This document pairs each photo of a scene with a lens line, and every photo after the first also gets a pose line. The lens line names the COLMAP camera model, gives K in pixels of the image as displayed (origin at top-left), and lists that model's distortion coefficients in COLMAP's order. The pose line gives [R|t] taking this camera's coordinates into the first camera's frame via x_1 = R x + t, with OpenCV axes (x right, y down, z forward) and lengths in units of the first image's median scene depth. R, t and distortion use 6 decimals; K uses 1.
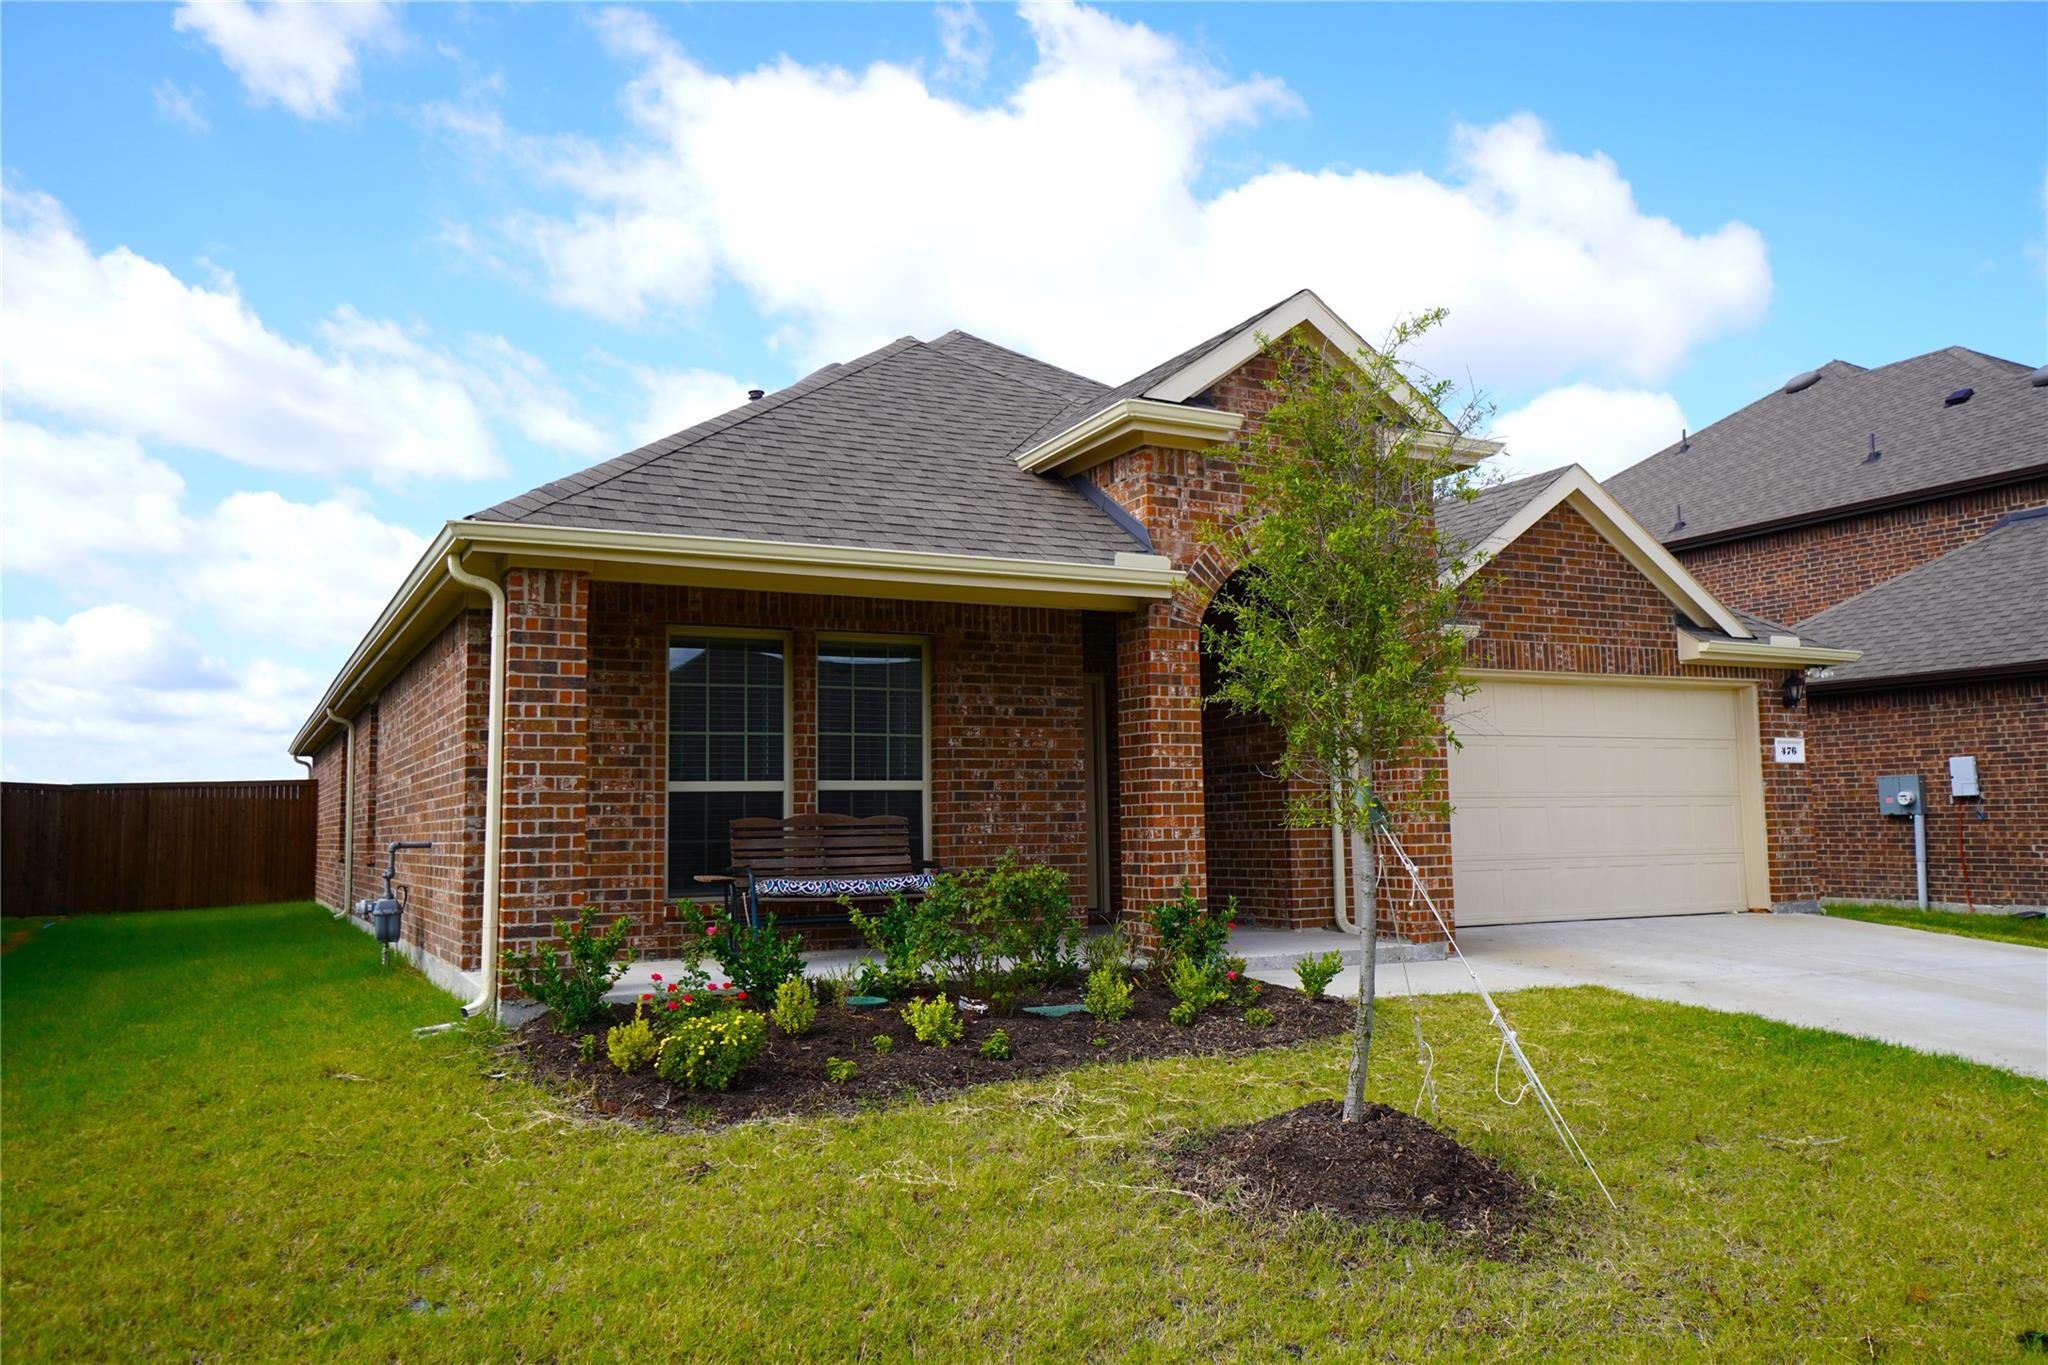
lens RADIAL K [[1554.1, 0, 1023.2], [0, 1554.1, 683.9], [0, 0, 1]] dist [0.014645, 0.000509]
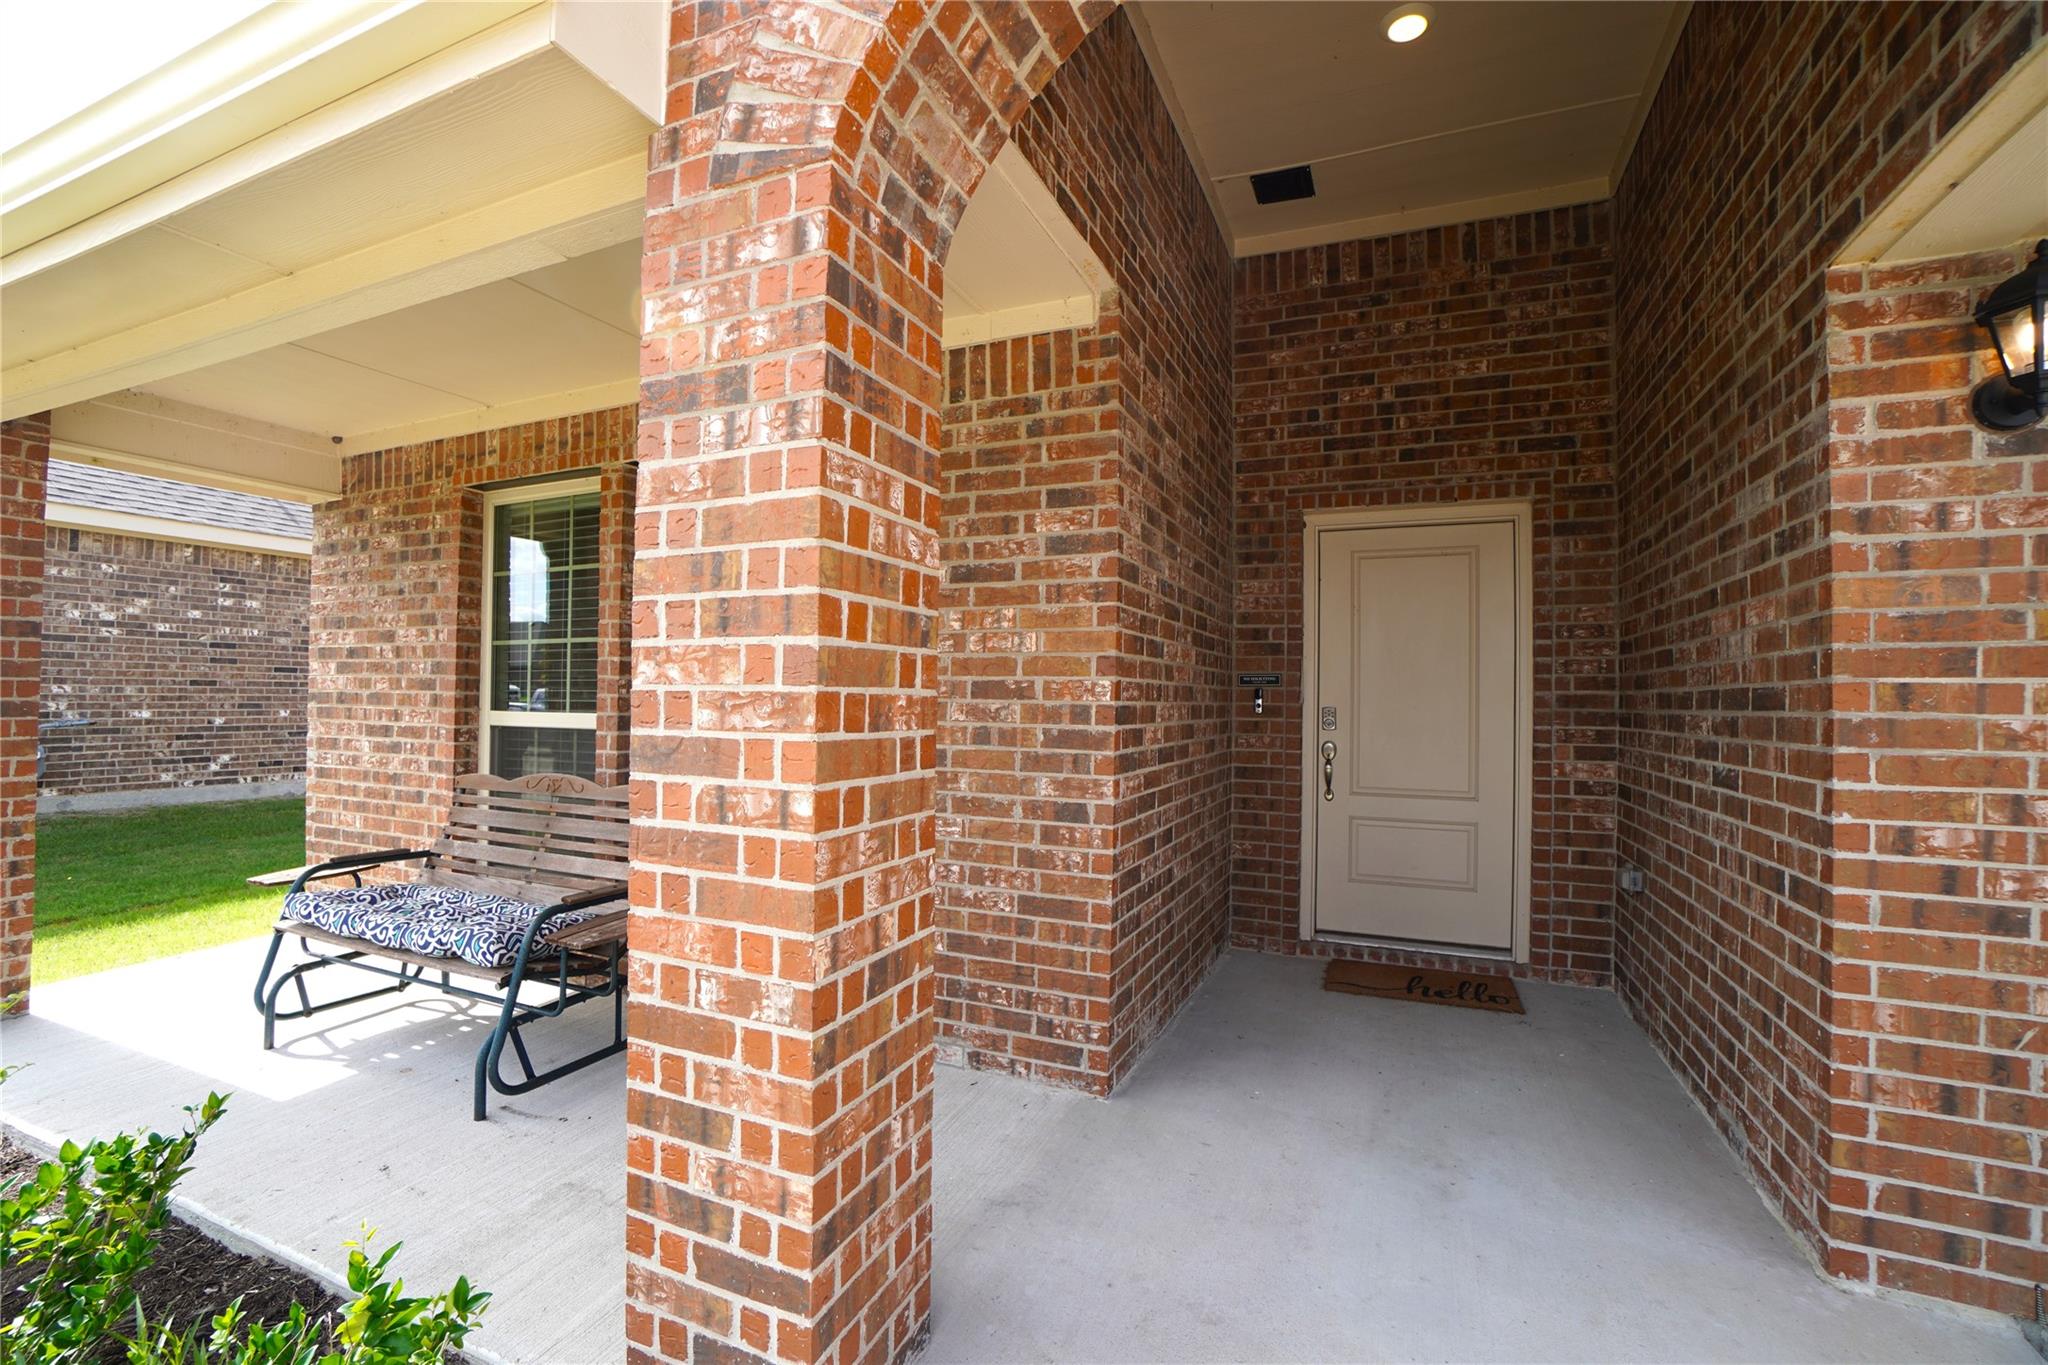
lens RADIAL K [[914.8, 0, 989.9], [0, 914.8, 683.7], [0, 0, 1]] dist [-0.041523, 0.008074]
pose [[0.616682, 0.011623, -0.787126, 0.215828], [0.052400, 0.997067, 0.055777, 0.035423], [0.785466, -0.075642, 0.614265, 0.836933]]
